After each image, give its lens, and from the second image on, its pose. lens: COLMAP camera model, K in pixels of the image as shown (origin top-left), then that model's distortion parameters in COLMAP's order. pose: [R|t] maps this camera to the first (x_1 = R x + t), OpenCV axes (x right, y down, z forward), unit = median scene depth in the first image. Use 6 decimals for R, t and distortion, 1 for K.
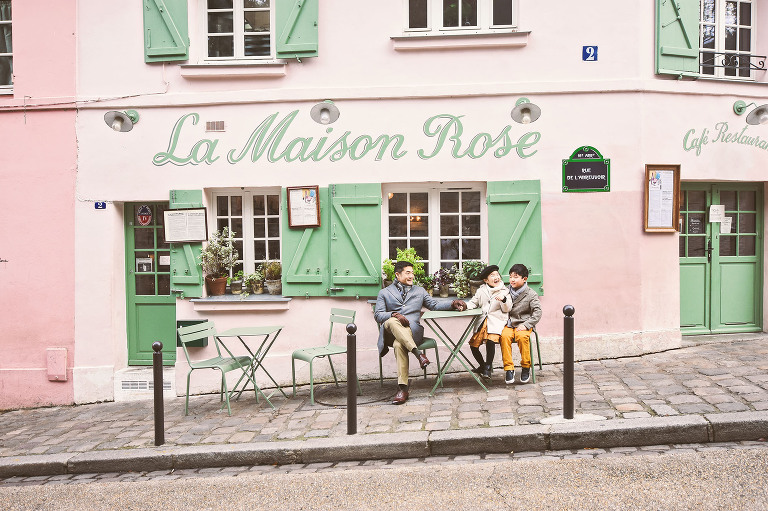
lens RADIAL K [[641.6, 0, 384.0], [0, 641.6, 255.5], [0, 0, 1]] dist [-0.003179, 0.000447]
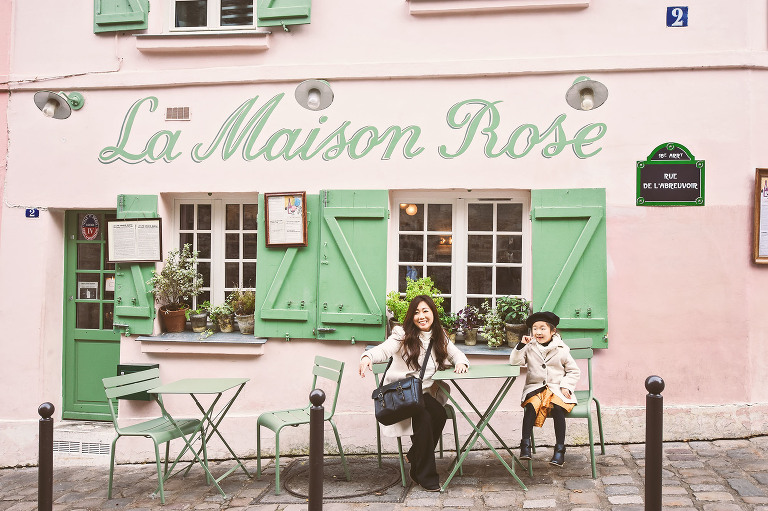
lens RADIAL K [[673.8, 0, 384.0], [0, 673.8, 255.5], [0, 0, 1]] dist [0.000588, -0.002709]
pose [[0.997571, 0.022546, -0.065900, 0.043735], [-0.025088, 0.998963, -0.037998, -0.006042], [0.064975, 0.039559, 0.997102, 0.217845]]
